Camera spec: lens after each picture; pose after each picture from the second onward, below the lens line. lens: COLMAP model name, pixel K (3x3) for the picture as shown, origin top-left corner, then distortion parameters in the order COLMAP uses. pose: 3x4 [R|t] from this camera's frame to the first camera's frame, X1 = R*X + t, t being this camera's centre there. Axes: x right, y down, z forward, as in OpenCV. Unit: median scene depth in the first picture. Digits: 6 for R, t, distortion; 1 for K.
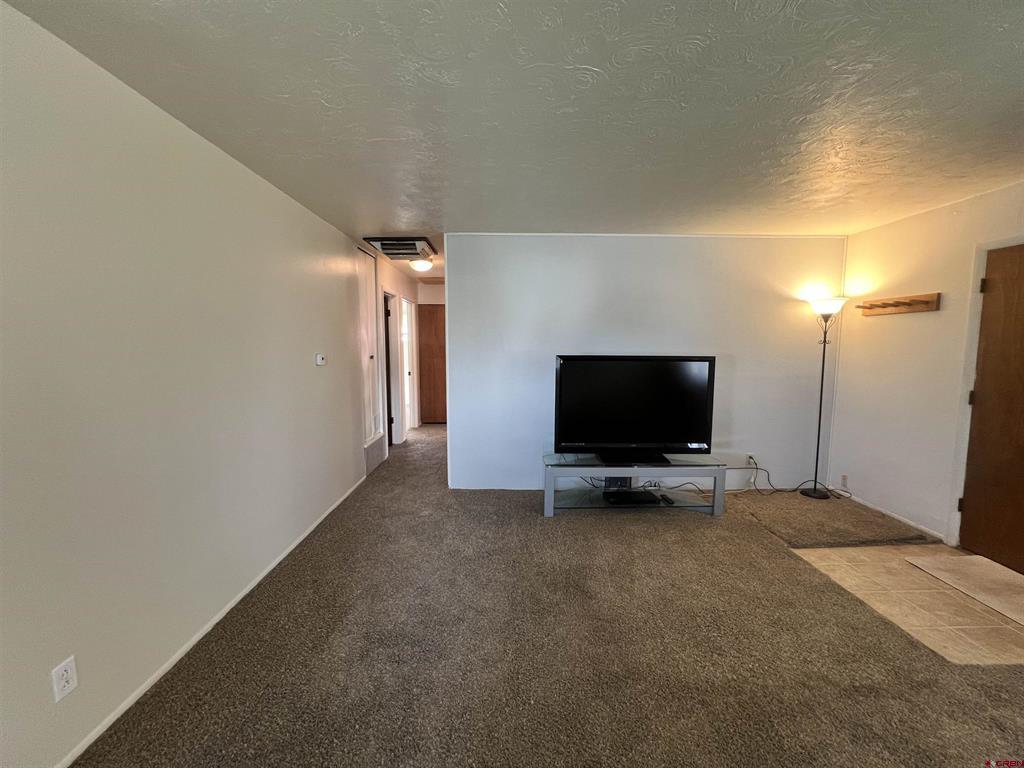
lens RADIAL K [[409.6, 0, 510.4], [0, 409.6, 382.2], [0, 0, 1]] dist [-0.001616, -0.000128]
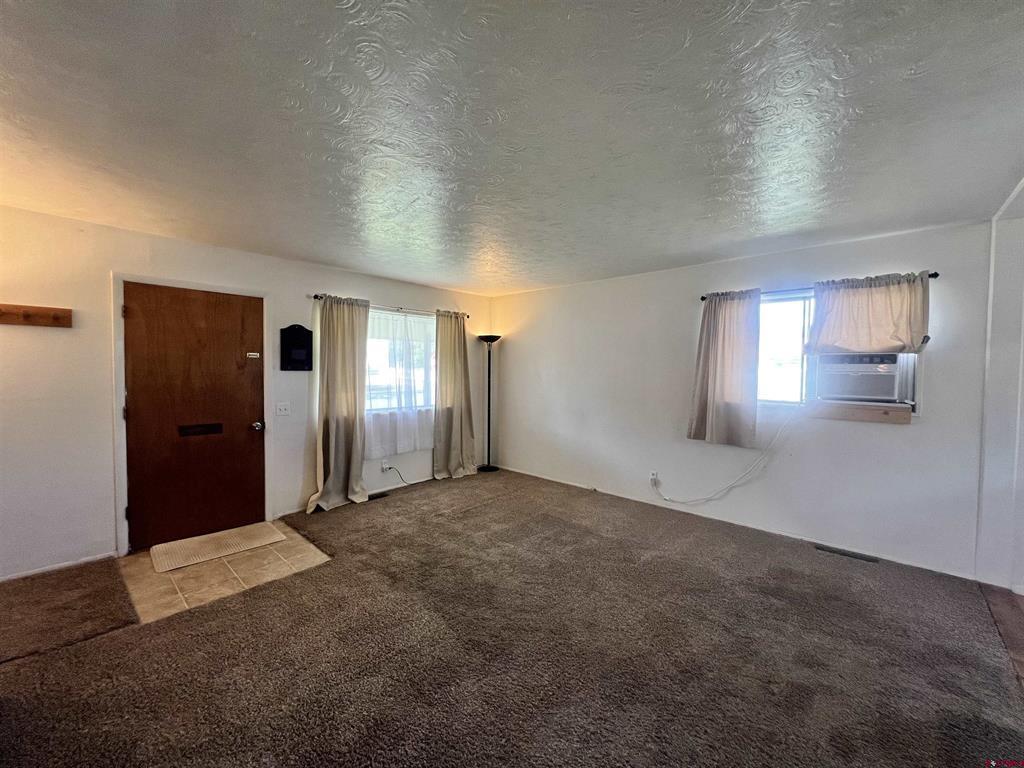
lens RADIAL K [[409.6, 0, 510.4], [0, 409.6, 382.2], [0, 0, 1]] dist [-0.001616, -0.000128]
pose [[-0.725285, -0.031893, 0.687710, -0.300955], [0.052342, 0.993481, 0.101274, -0.083480], [-0.686456, 0.109448, -0.718887, 0.887907]]
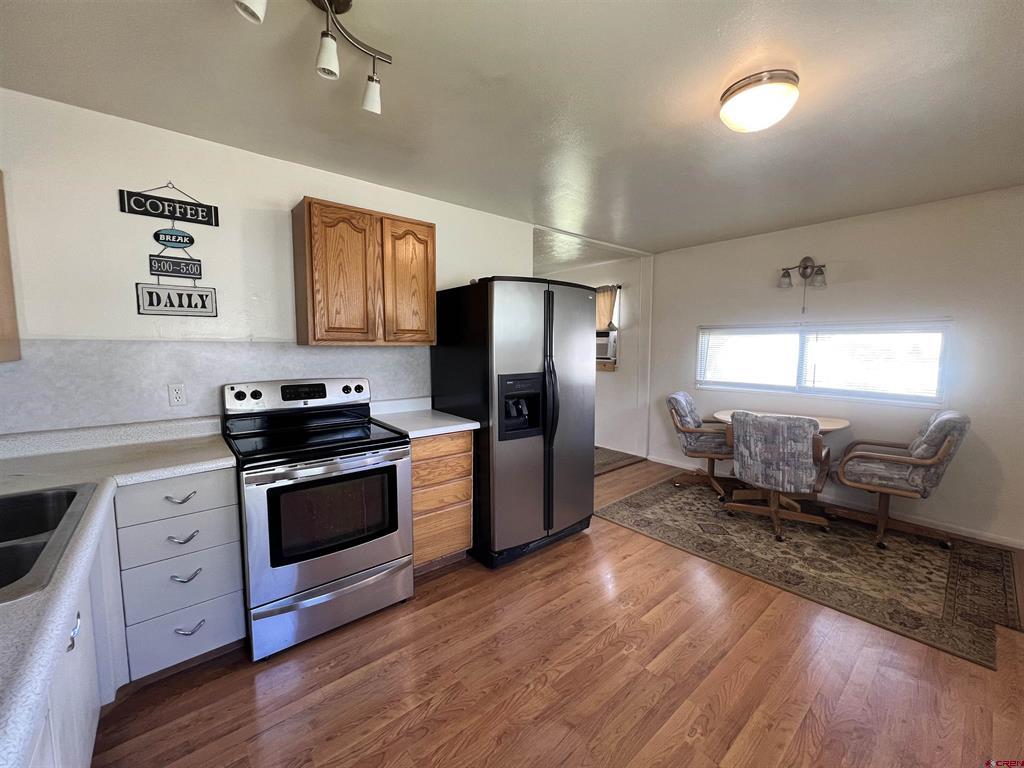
lens RADIAL K [[399.8, 0, 509.3], [0, 399.8, 372.6], [0, 0, 1]] dist [0.000011, -0.000003]
pose [[-0.617655, -0.062892, 0.783931, -1.239437], [0.077183, 0.987138, 0.140006, -0.098200], [-0.782653, 0.146981, -0.604856, 0.911704]]
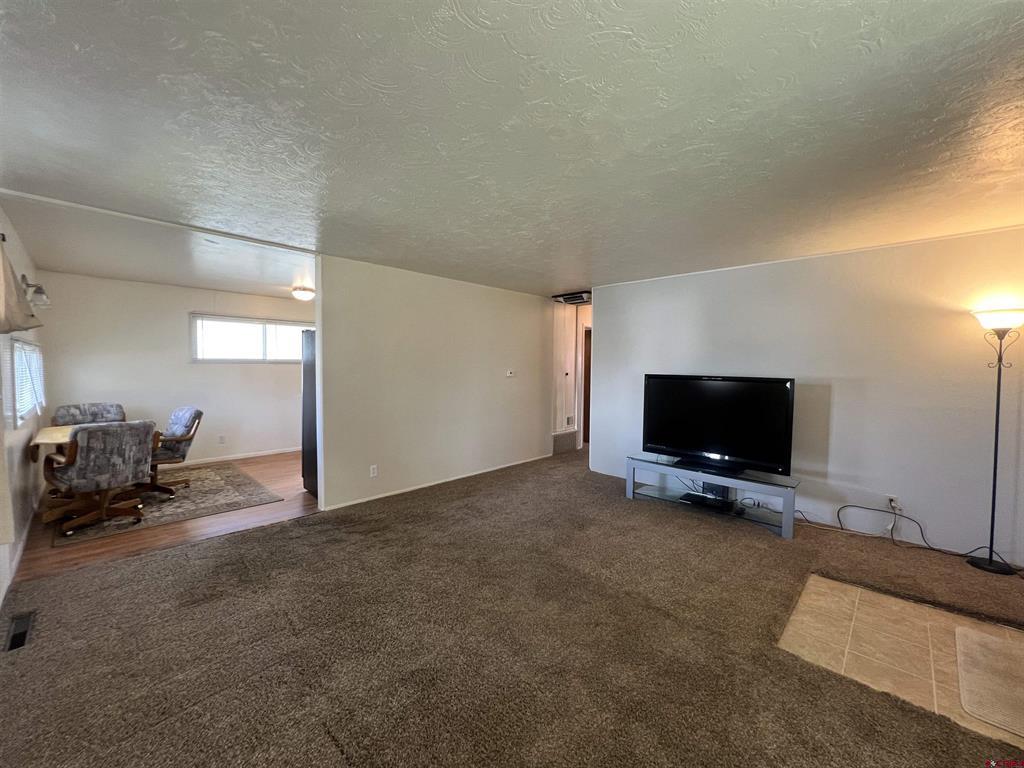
lens RADIAL K [[409.6, 0, 510.4], [0, 409.6, 382.2], [0, 0, 1]] dist [-0.001616, -0.000128]
pose [[0.703249, 0.035824, -0.710041, 0.735372], [-0.074463, 0.996948, -0.023451, 0.021509], [0.707034, 0.069364, 0.703770, -0.202426]]
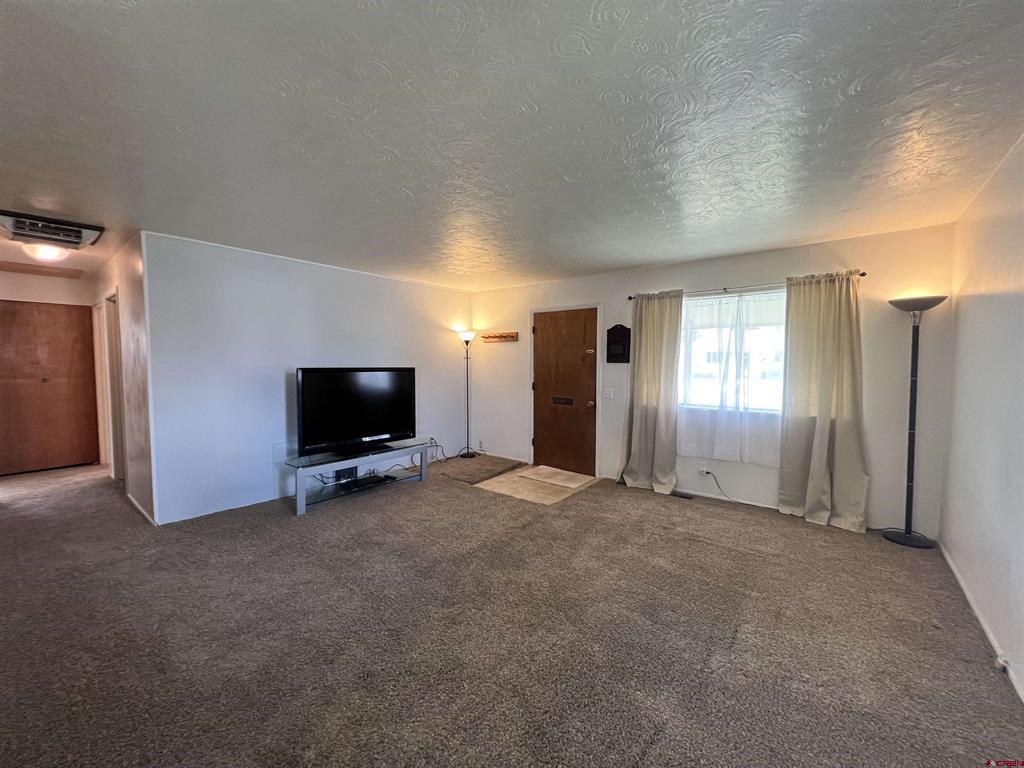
lens RADIAL K [[409.6, 0, 510.4], [0, 409.6, 382.2], [0, 0, 1]] dist [-0.001616, -0.000128]
pose [[0.642349, -0.038333, 0.765453, -0.373171], [0.069626, 0.997537, -0.008473, 0.022857], [-0.763243, 0.058738, 0.643436, -0.154756]]
